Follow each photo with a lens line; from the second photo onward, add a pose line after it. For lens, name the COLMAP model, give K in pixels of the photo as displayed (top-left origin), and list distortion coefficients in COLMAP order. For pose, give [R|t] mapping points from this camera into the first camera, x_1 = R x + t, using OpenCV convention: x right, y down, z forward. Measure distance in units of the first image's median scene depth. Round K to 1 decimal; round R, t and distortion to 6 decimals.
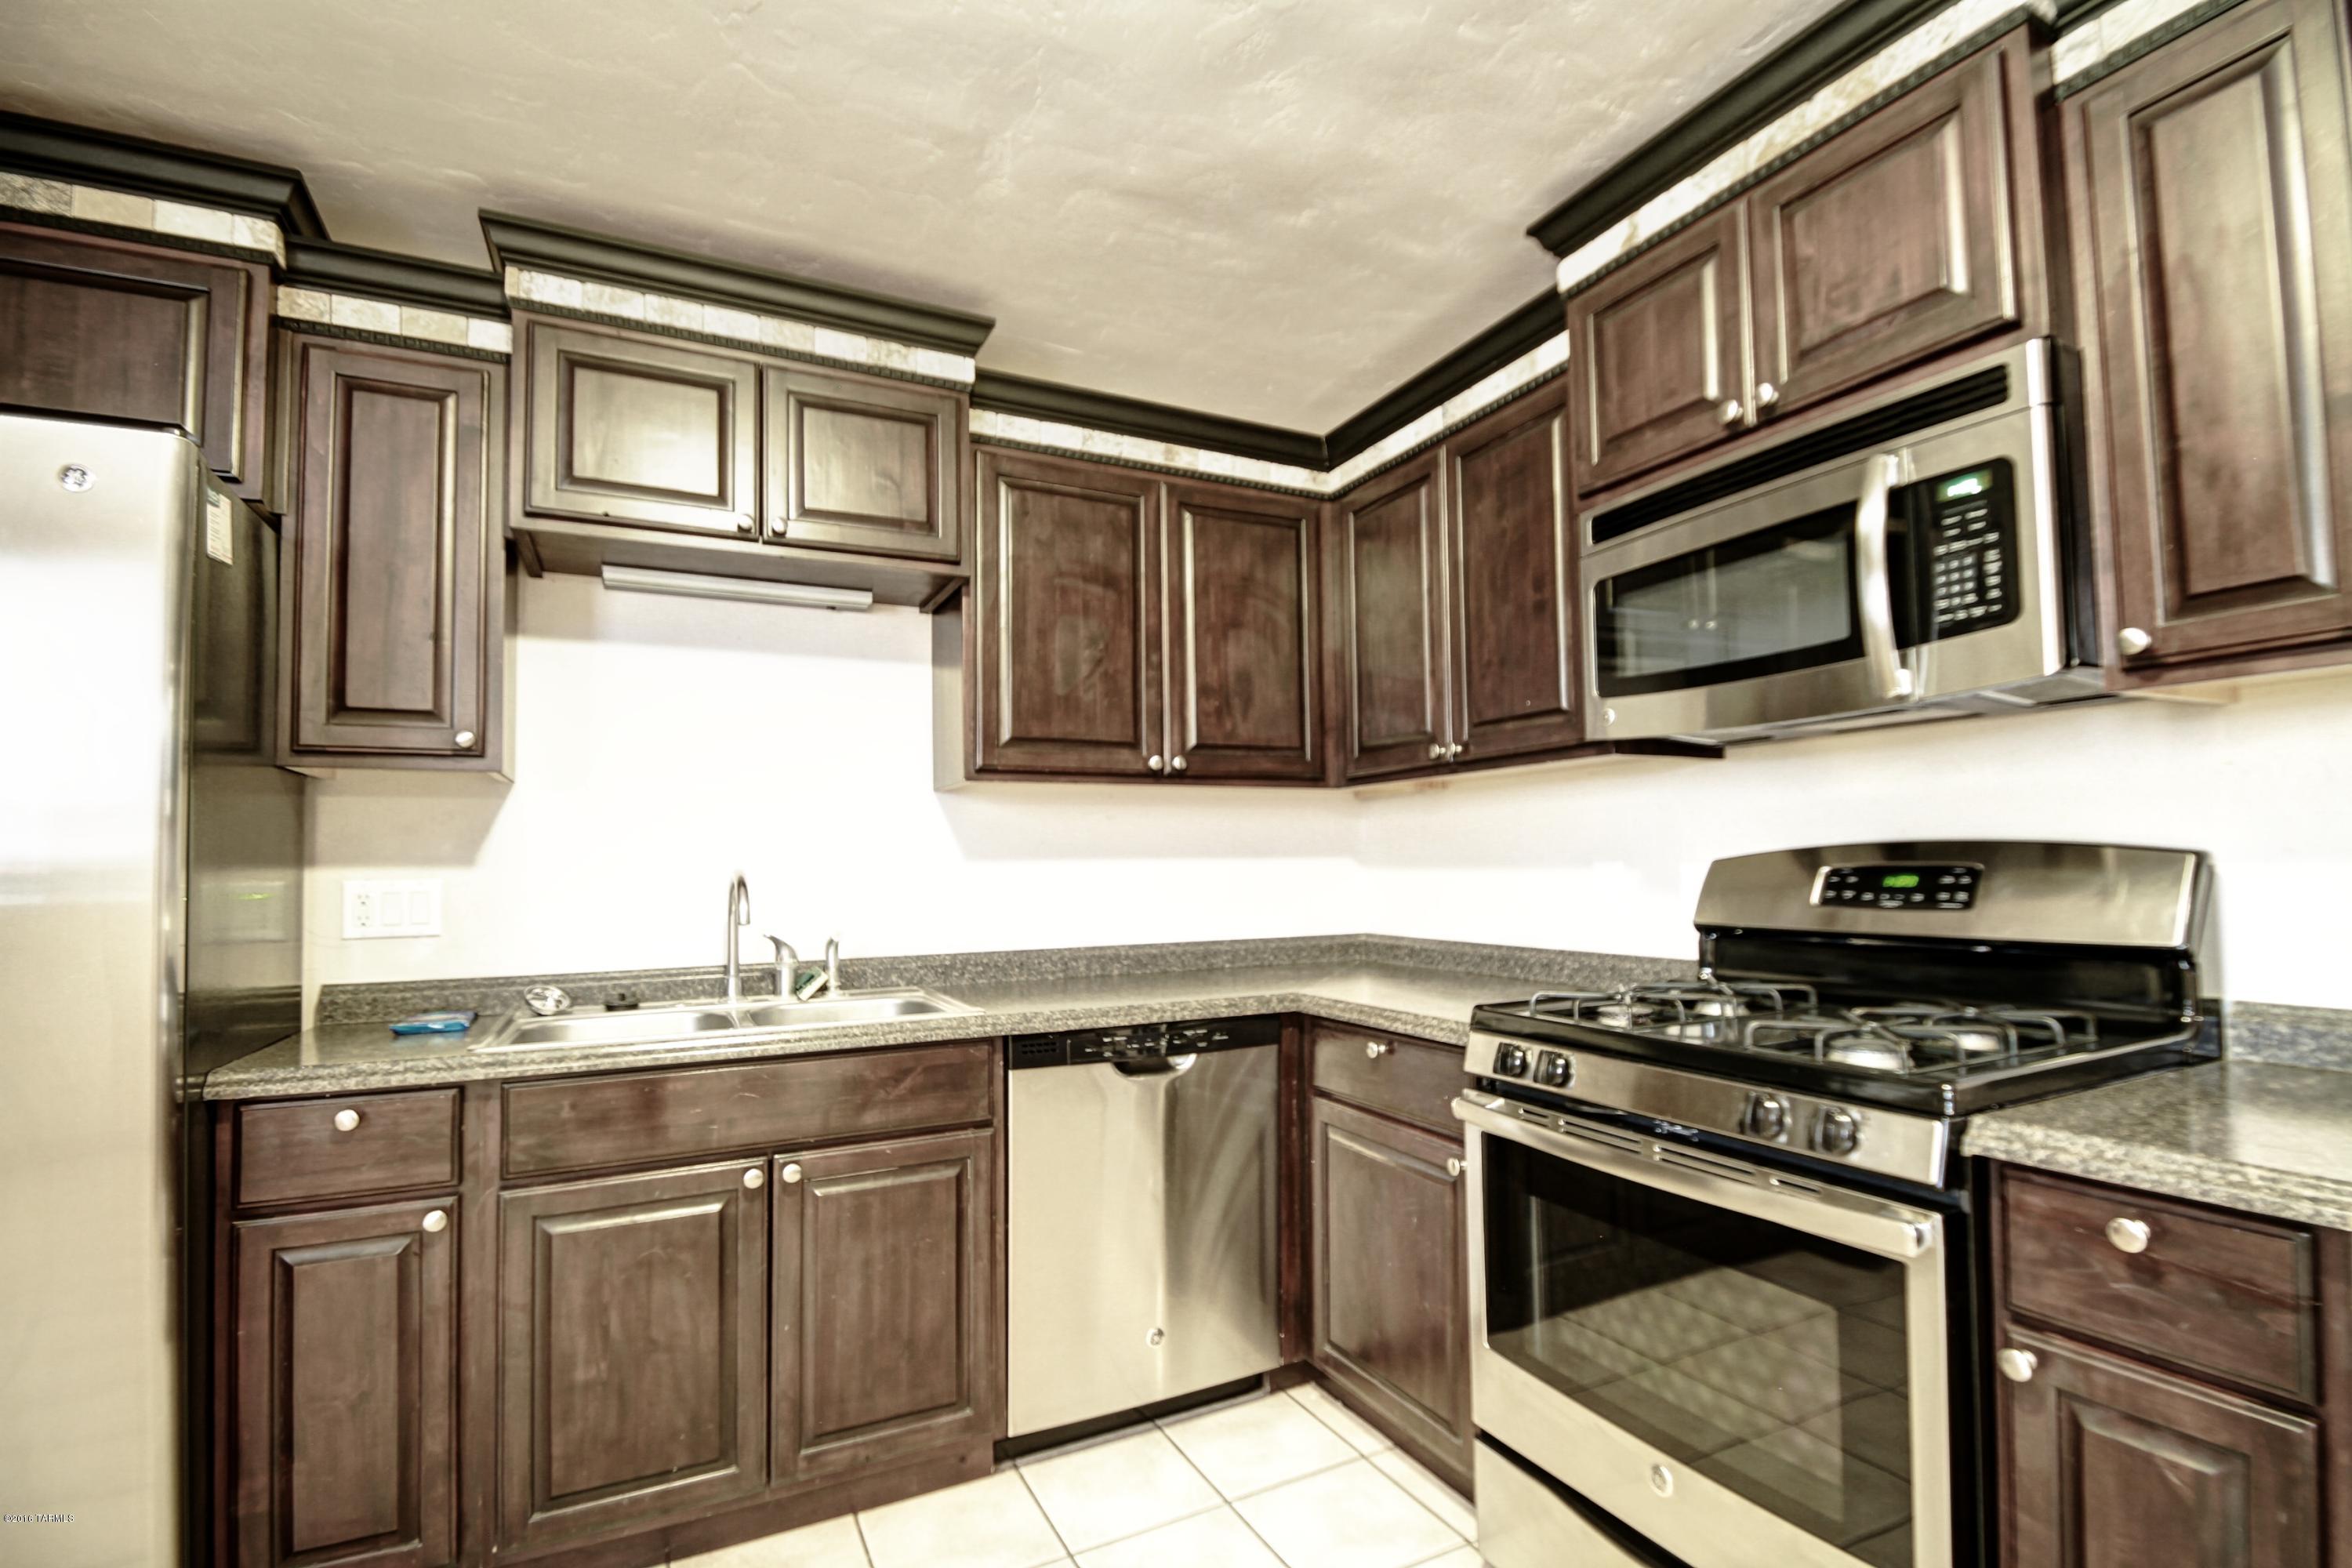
lens RADIAL K [[1097.7, 0, 1190.5], [0, 1097.7, 824.9], [0, 0, 1]] dist [0.006801, -0.015949]
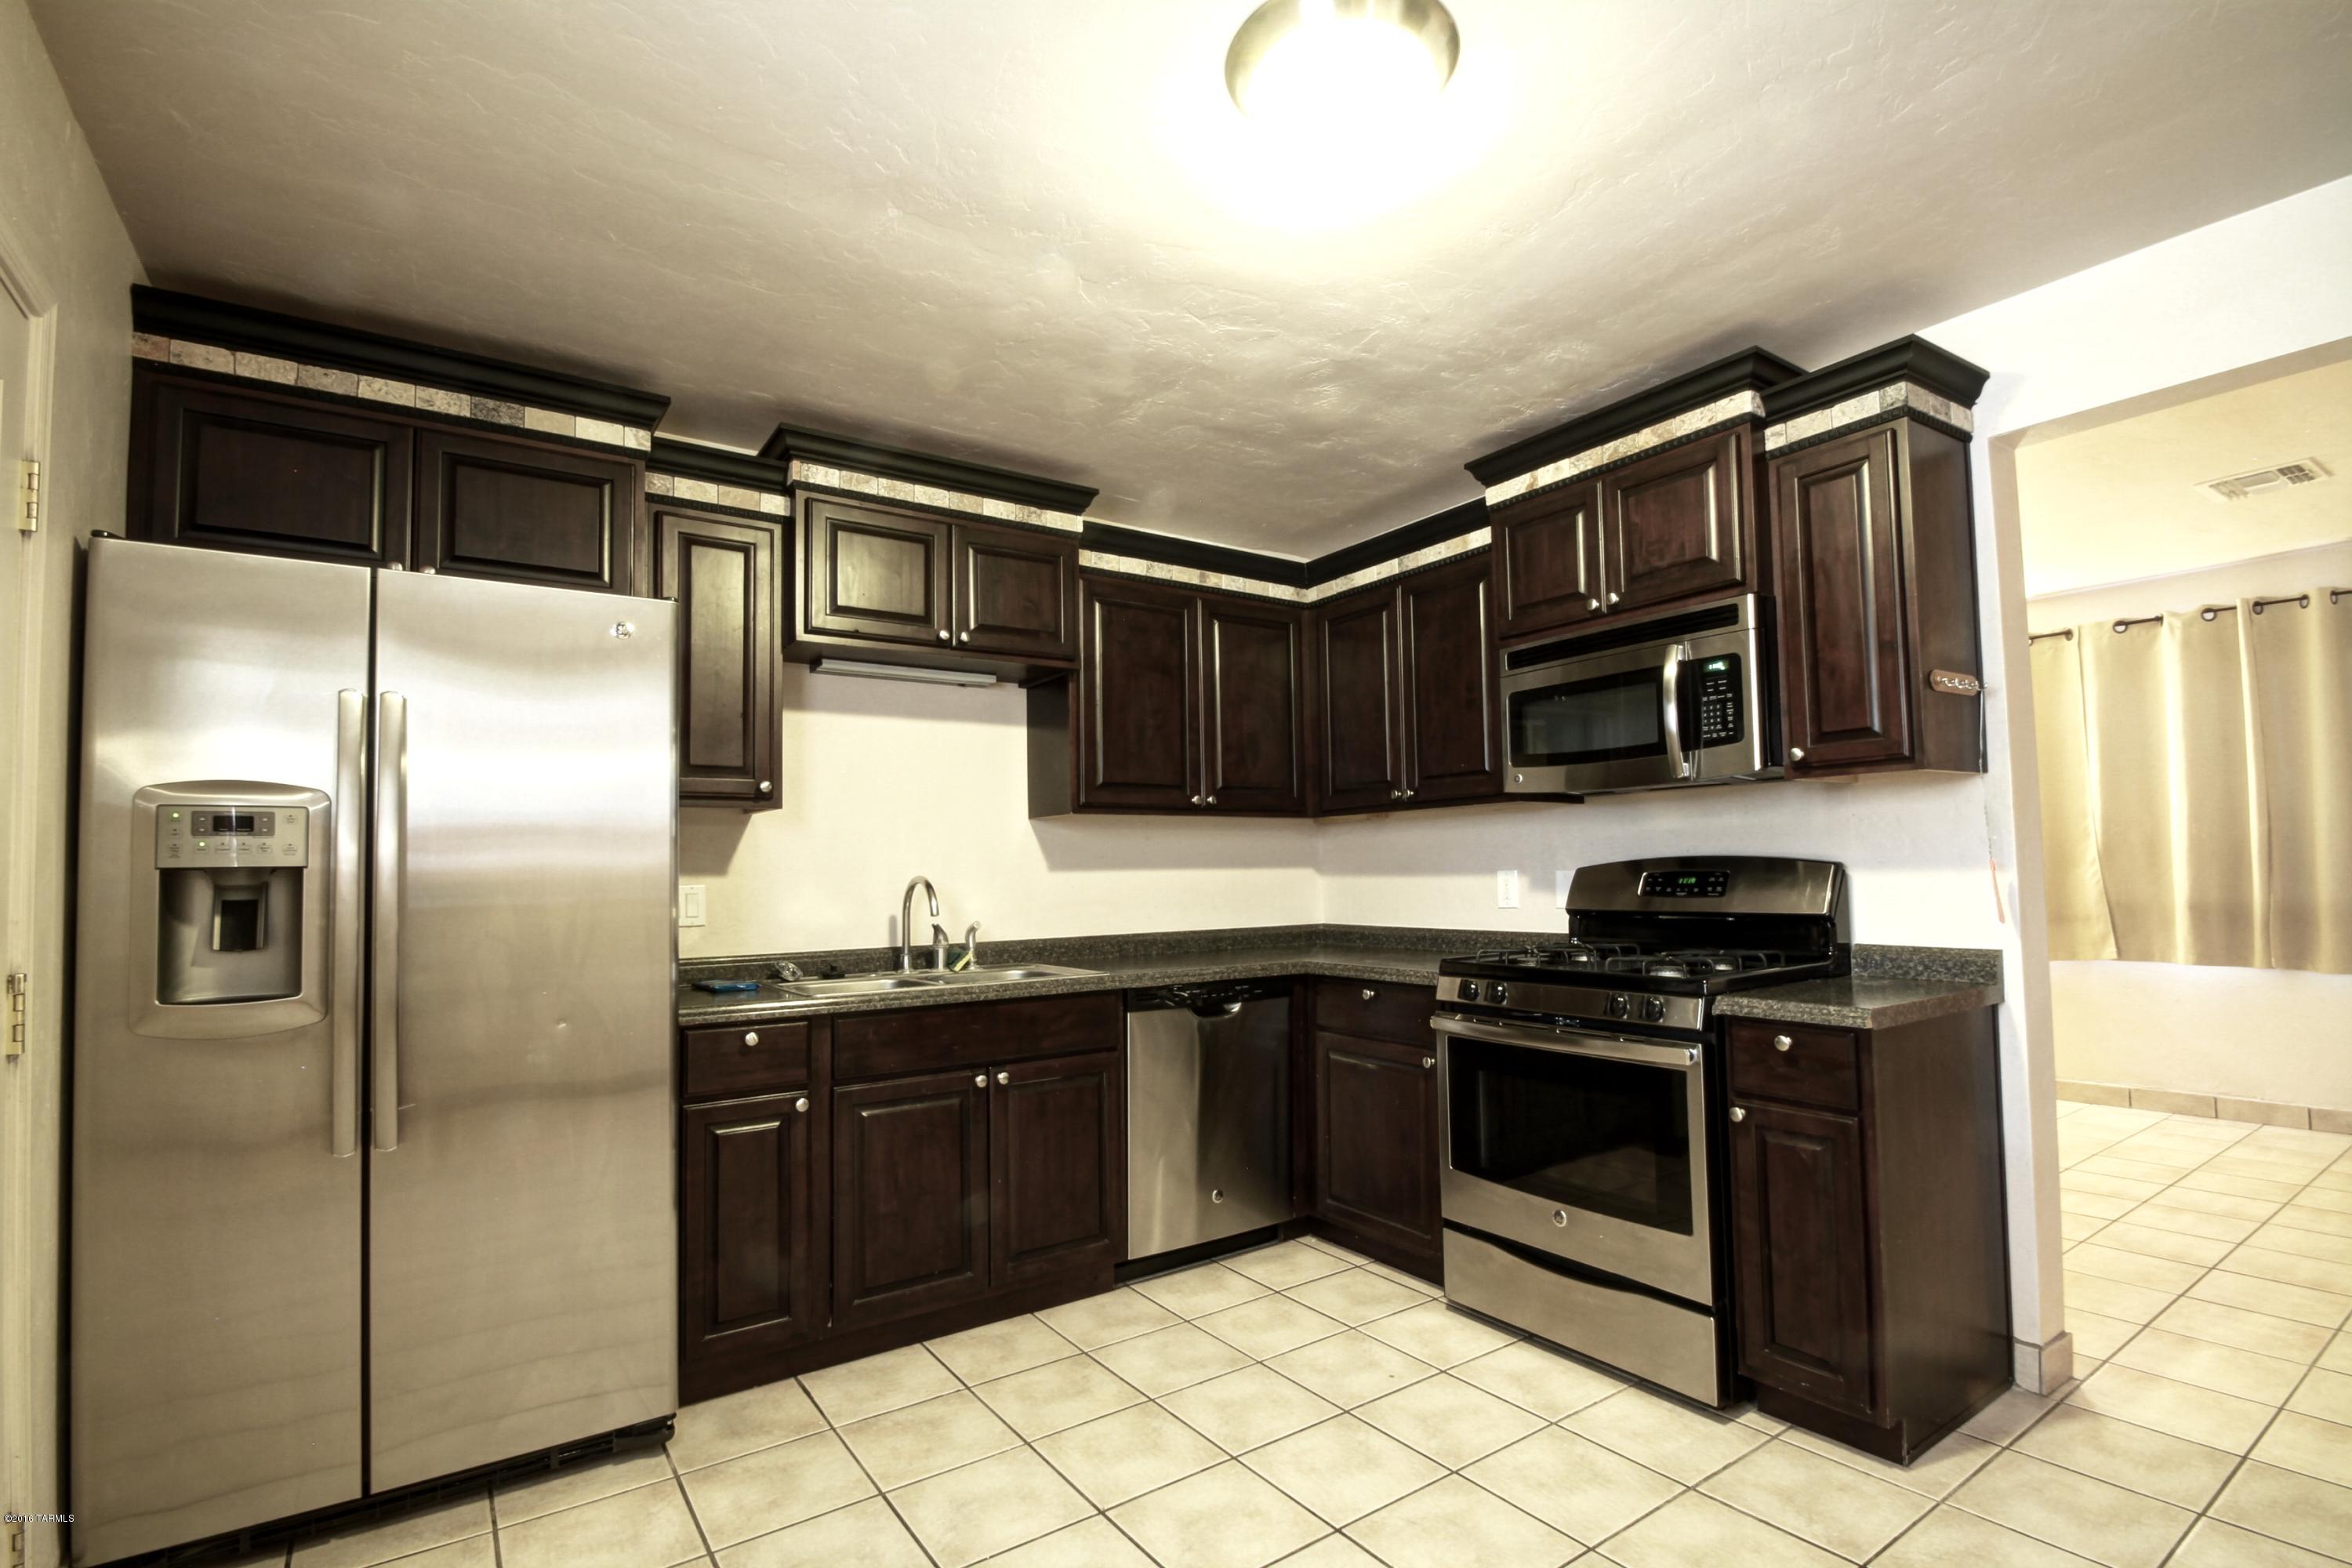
lens RADIAL K [[1097.7, 0, 1190.5], [0, 1097.7, 824.9], [0, 0, 1]] dist [0.006801, -0.015949]
pose [[0.990745, 0.002912, 0.135708, -0.321063], [-0.001685, 0.999957, -0.009152, -0.016609], [-0.135729, 0.008838, 0.990707, -0.539119]]
